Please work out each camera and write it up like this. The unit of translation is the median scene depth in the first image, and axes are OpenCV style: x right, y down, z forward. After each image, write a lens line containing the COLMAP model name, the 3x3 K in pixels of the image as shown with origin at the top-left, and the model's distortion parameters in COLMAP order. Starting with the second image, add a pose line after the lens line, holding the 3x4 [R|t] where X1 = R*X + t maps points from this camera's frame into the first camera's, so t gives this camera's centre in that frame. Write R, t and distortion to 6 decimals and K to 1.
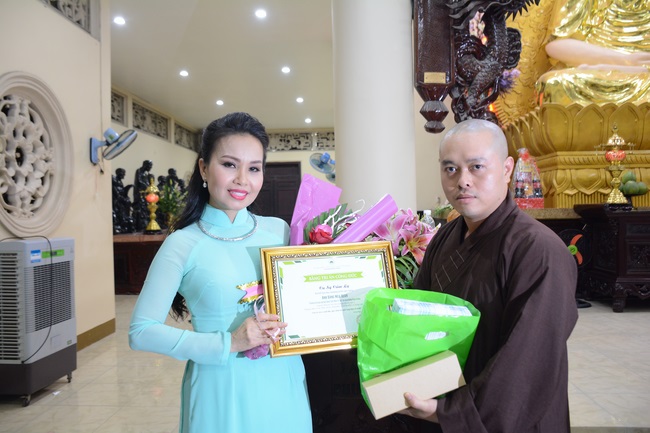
lens RADIAL K [[554.2, 0, 325.0], [0, 554.2, 216.5], [0, 0, 1]] dist [-0.140271, 0.176953]
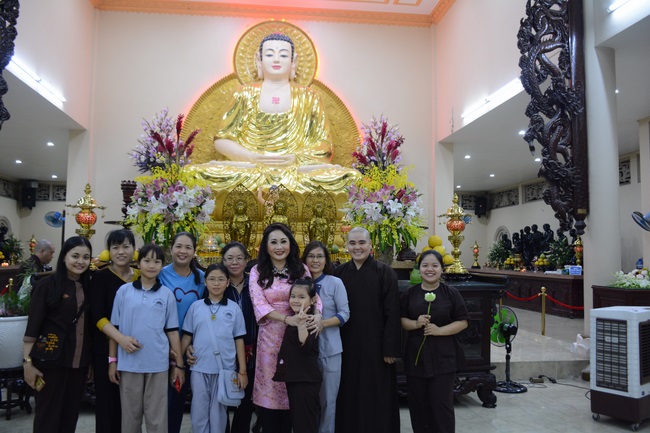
lens RADIAL K [[554.2, 0, 325.0], [0, 554.2, 216.5], [0, 0, 1]] dist [-0.140271, 0.176953]
pose [[0.985531, 0.037797, 0.165225, 0.420438], [-0.024475, 0.996337, -0.081935, -0.012069], [-0.167717, 0.076705, 0.982847, -0.394754]]
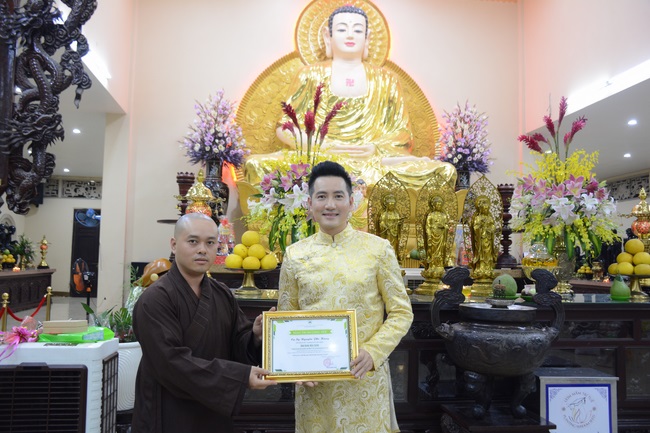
lens RADIAL K [[589.3, 0, 325.0], [0, 589.3, 216.5], [0, 0, 1]] dist [-0.089850, 0.131629]
pose [[0.985065, 0.047750, 0.165431, 0.278671], [-0.033659, 0.995643, -0.086956, -0.009800], [-0.168863, 0.080089, 0.982380, -0.270548]]
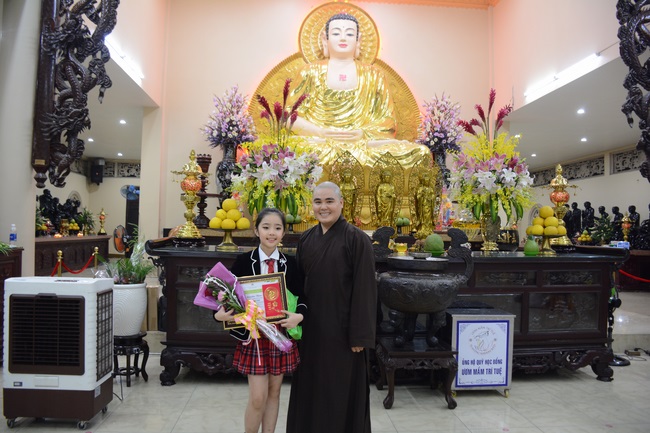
lens RADIAL K [[505.6, 0, 325.0], [0, 505.6, 216.5], [0, 0, 1]] dist [-0.149374, 0.092664]
pose [[0.991726, 0.040431, 0.121839, 0.335600], [-0.035839, 0.998571, -0.039644, -0.002574], [-0.123268, 0.034949, 0.991758, -0.309399]]
